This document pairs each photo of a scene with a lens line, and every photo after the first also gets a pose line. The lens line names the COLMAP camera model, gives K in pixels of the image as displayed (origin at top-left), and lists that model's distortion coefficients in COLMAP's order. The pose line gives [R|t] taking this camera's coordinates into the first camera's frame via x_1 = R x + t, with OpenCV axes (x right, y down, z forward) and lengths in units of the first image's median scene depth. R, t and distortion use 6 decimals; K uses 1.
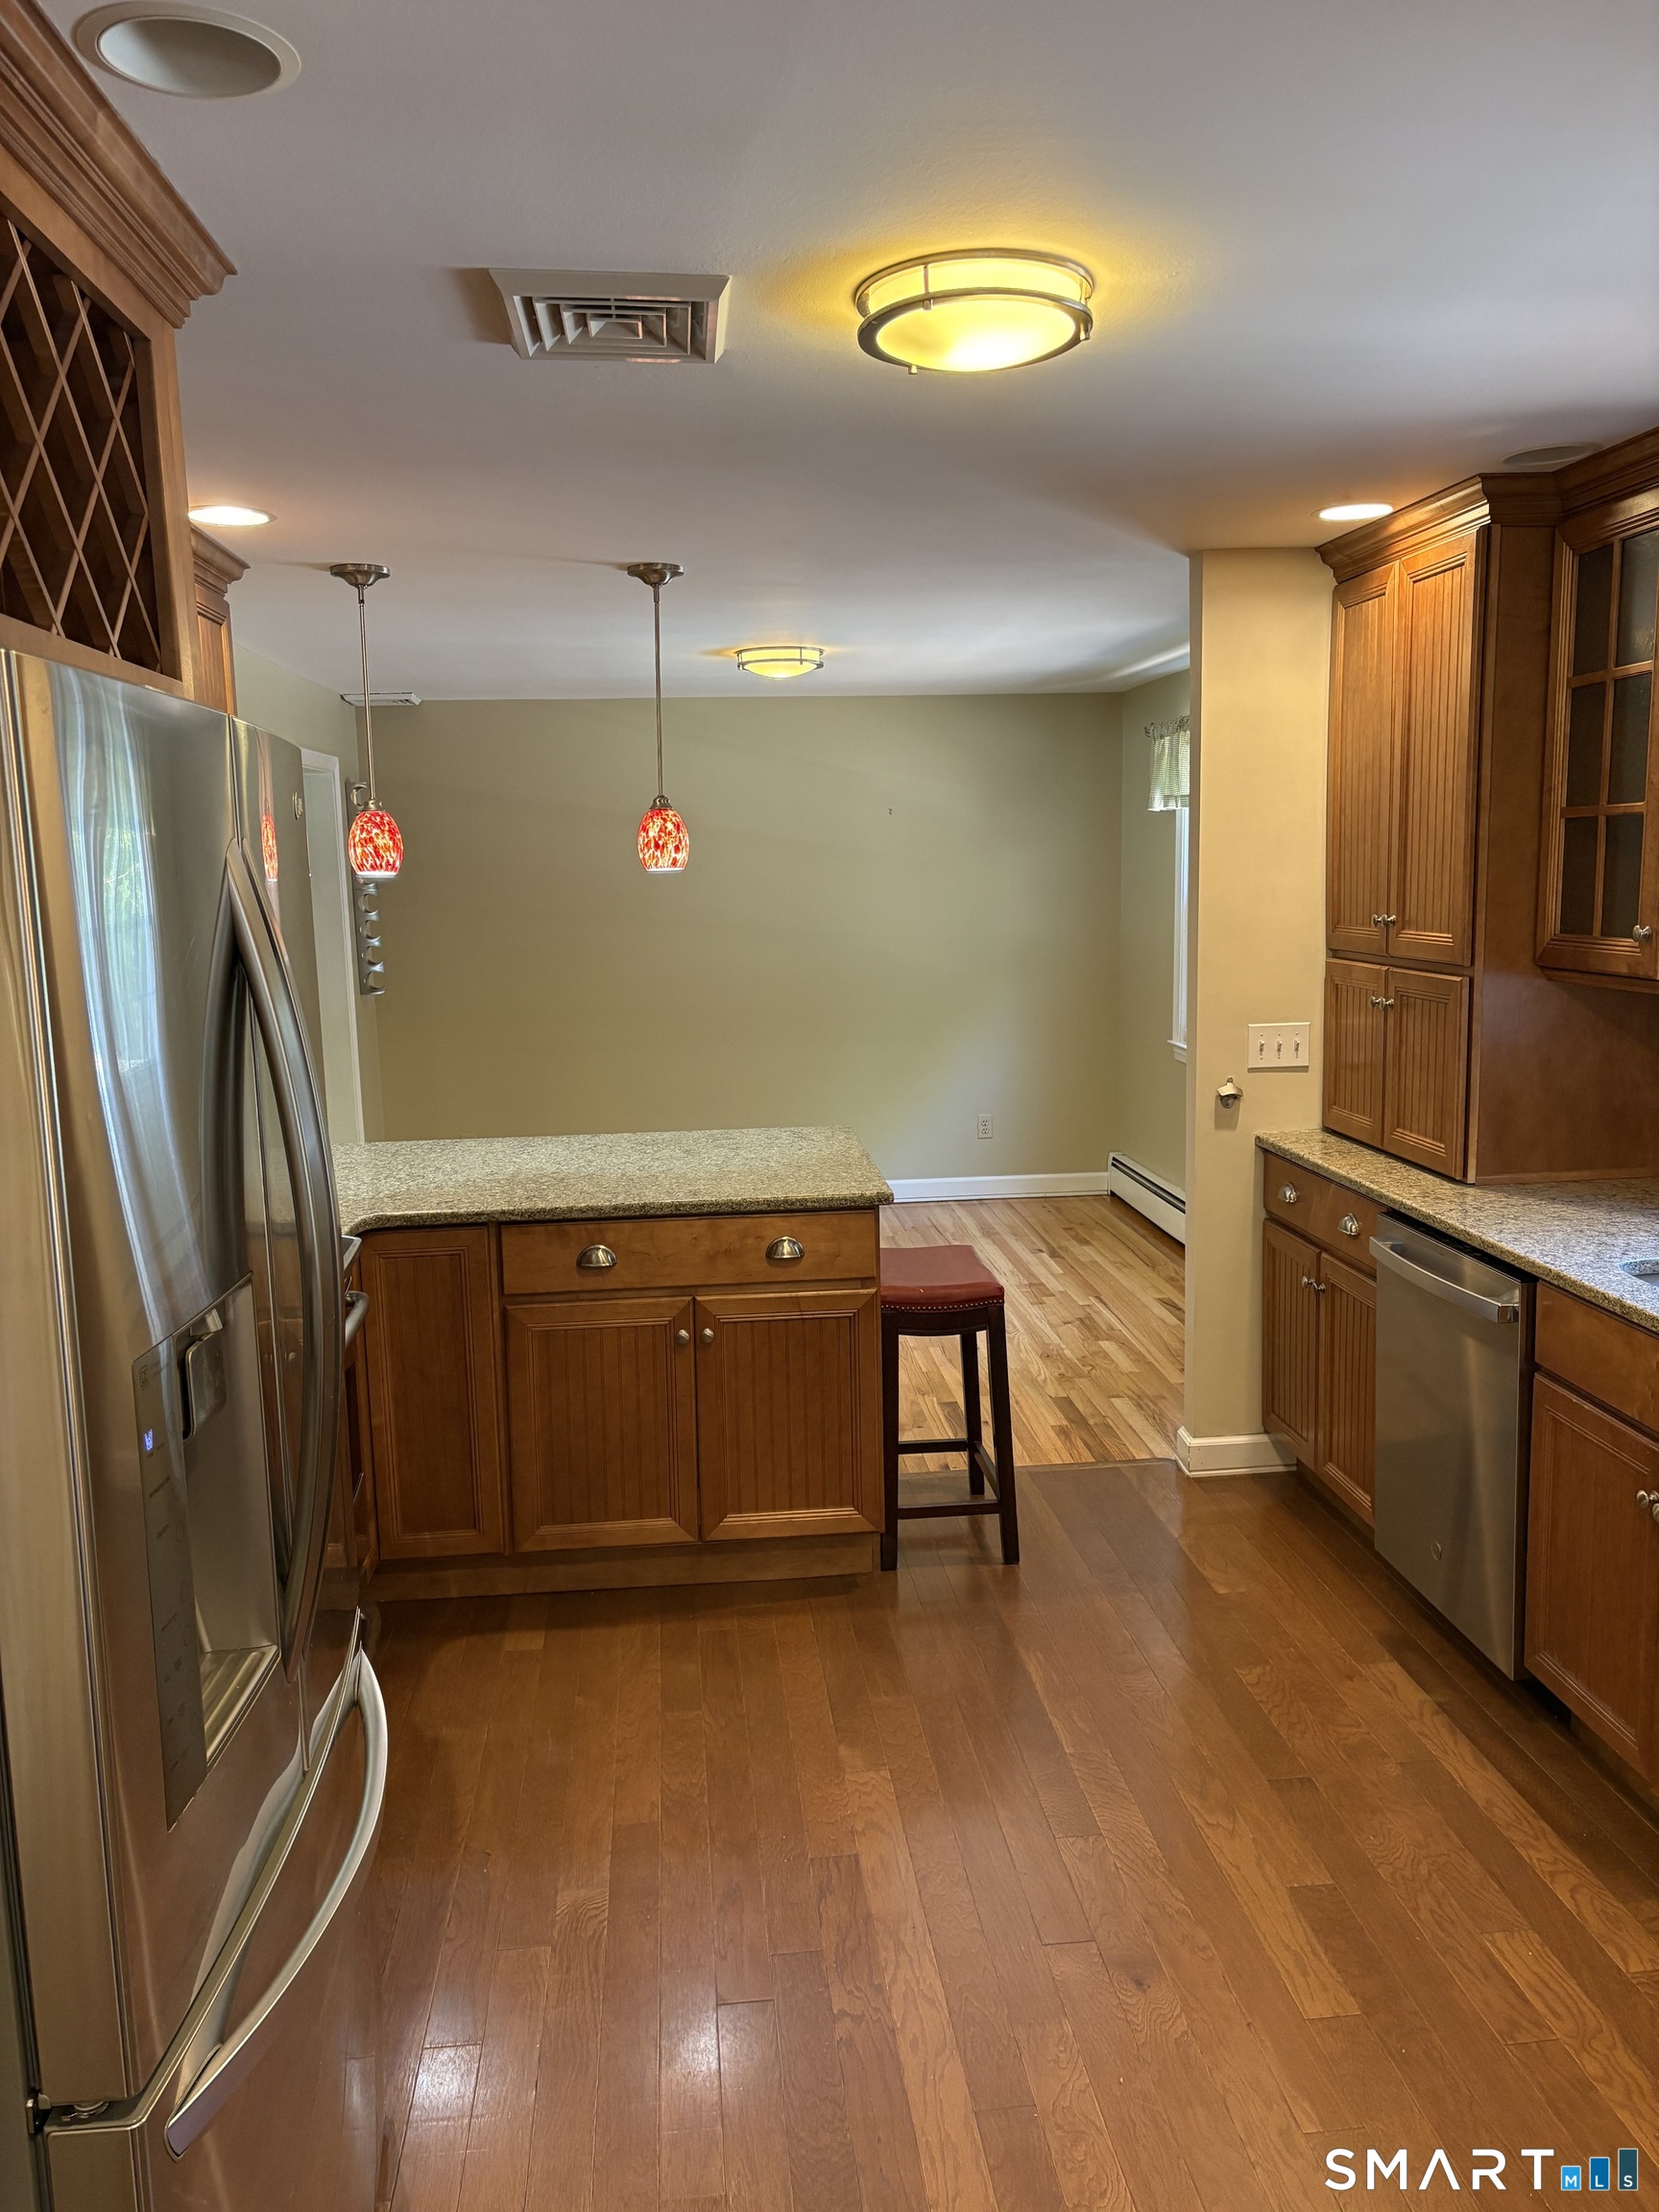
lens RADIAL K [[1657.2, 0, 836.3], [0, 1657.2, 1093.3], [0, 0, 1]] dist [0.024340, -0.027671]
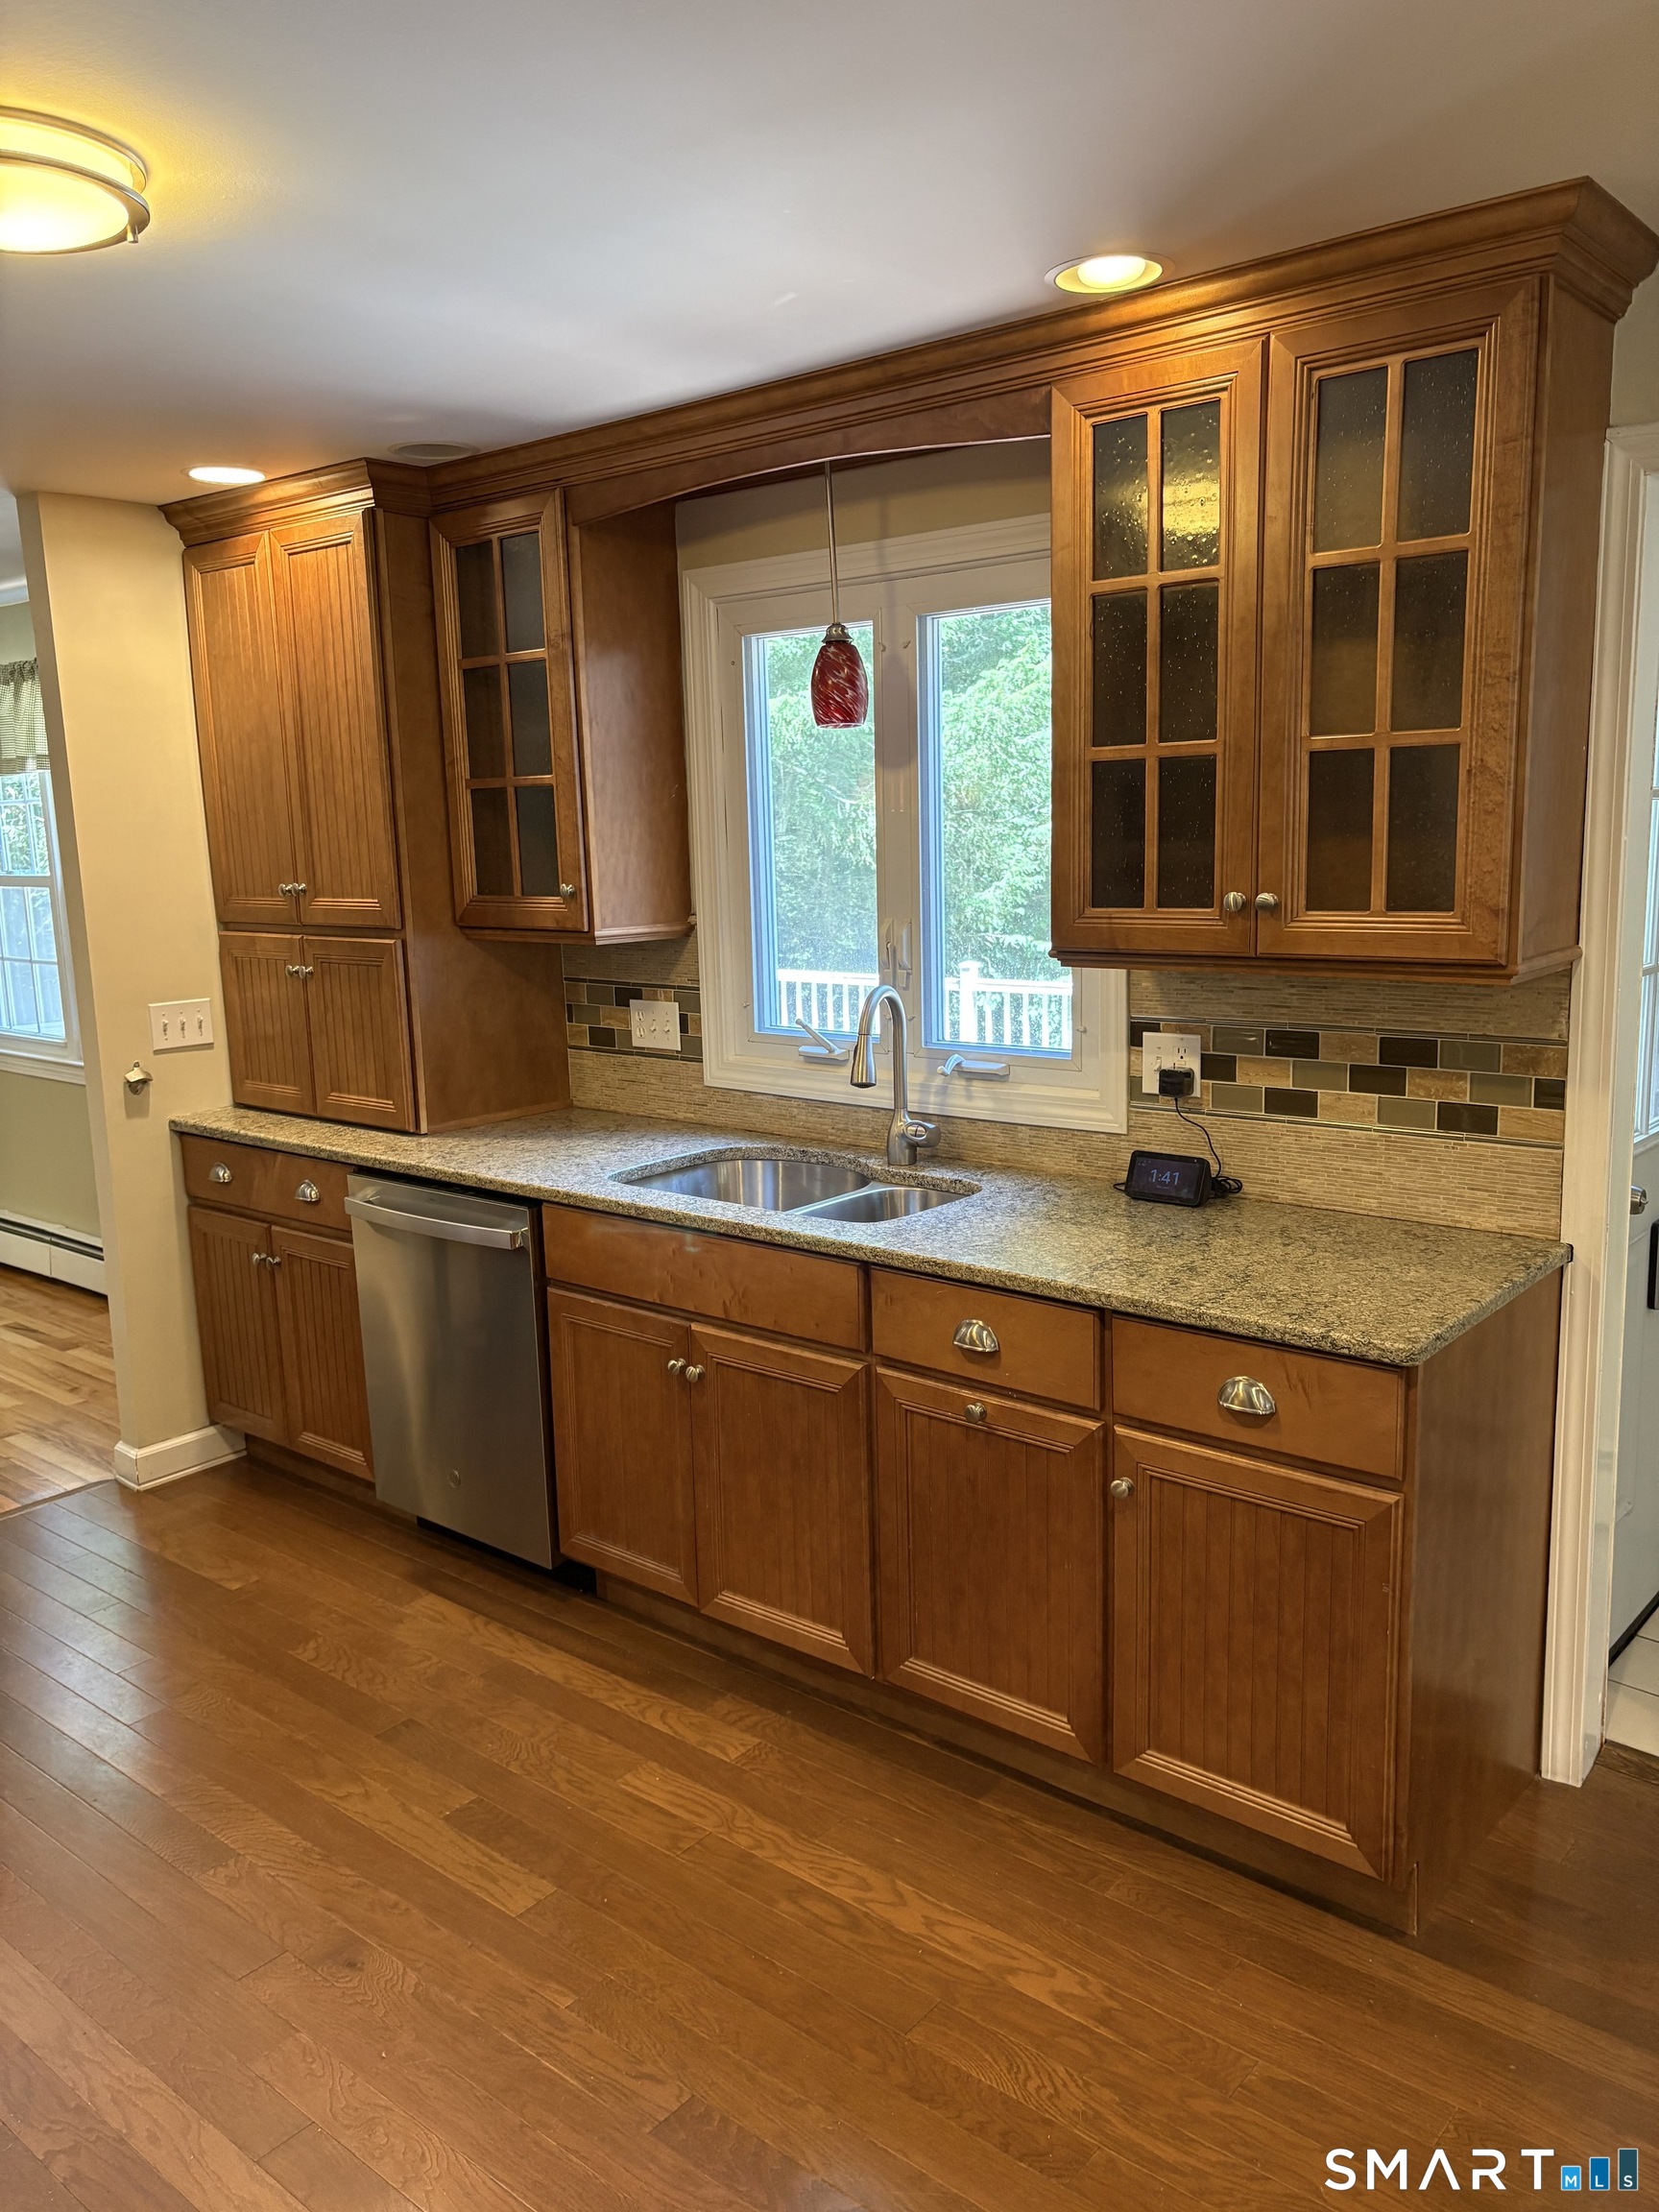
lens RADIAL K [[1657.2, 0, 842.3], [0, 1657.2, 1094.1], [0, 0, 1]] dist [0.024340, -0.027671]
pose [[0.712598, -0.104731, 0.693712, -0.159548], [0.102295, 0.993738, 0.044946, 0.008871], [-0.694075, 0.038935, 0.718849, 0.052997]]
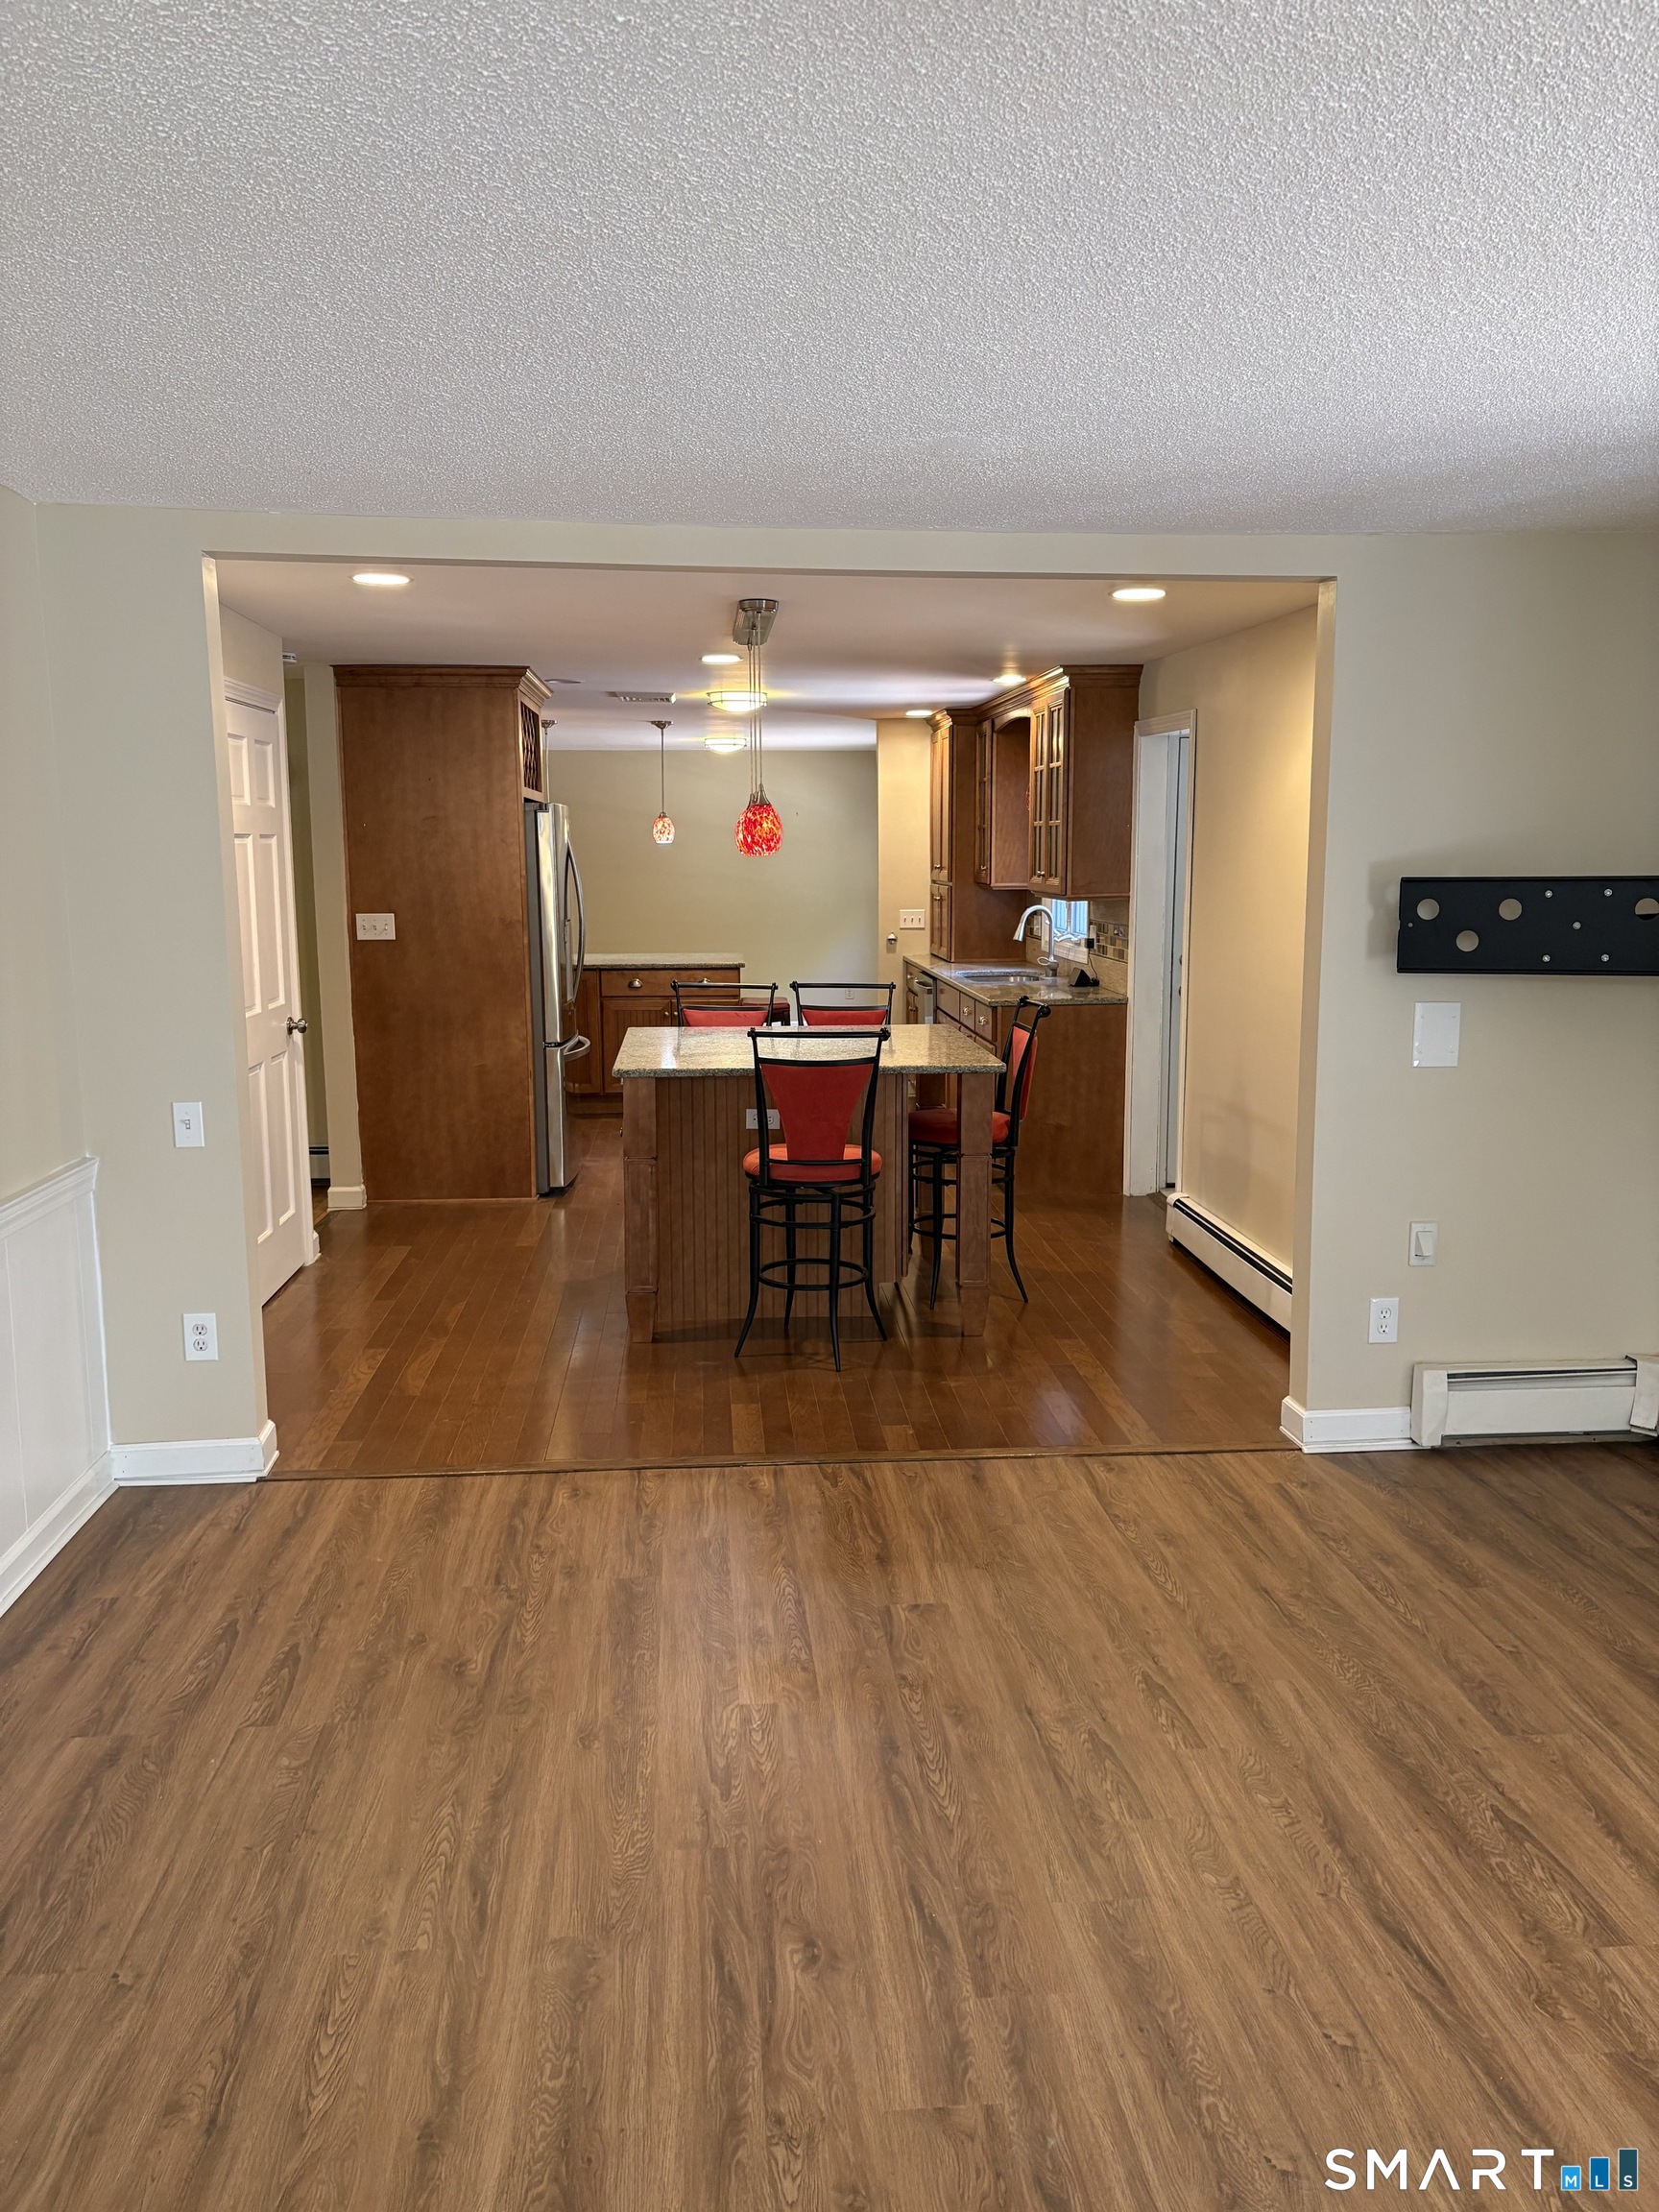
lens RADIAL K [[1657.2, 0, 845.5], [0, 1657.2, 1129.0], [0, 0, 1]] dist [0.024340, -0.027671]
pose [[0.999749, 0.019821, -0.010413, 0.238394], [-0.019492, 0.999337, 0.030740, 0.250645], [0.011016, -0.030530, 0.999473, -1.758677]]
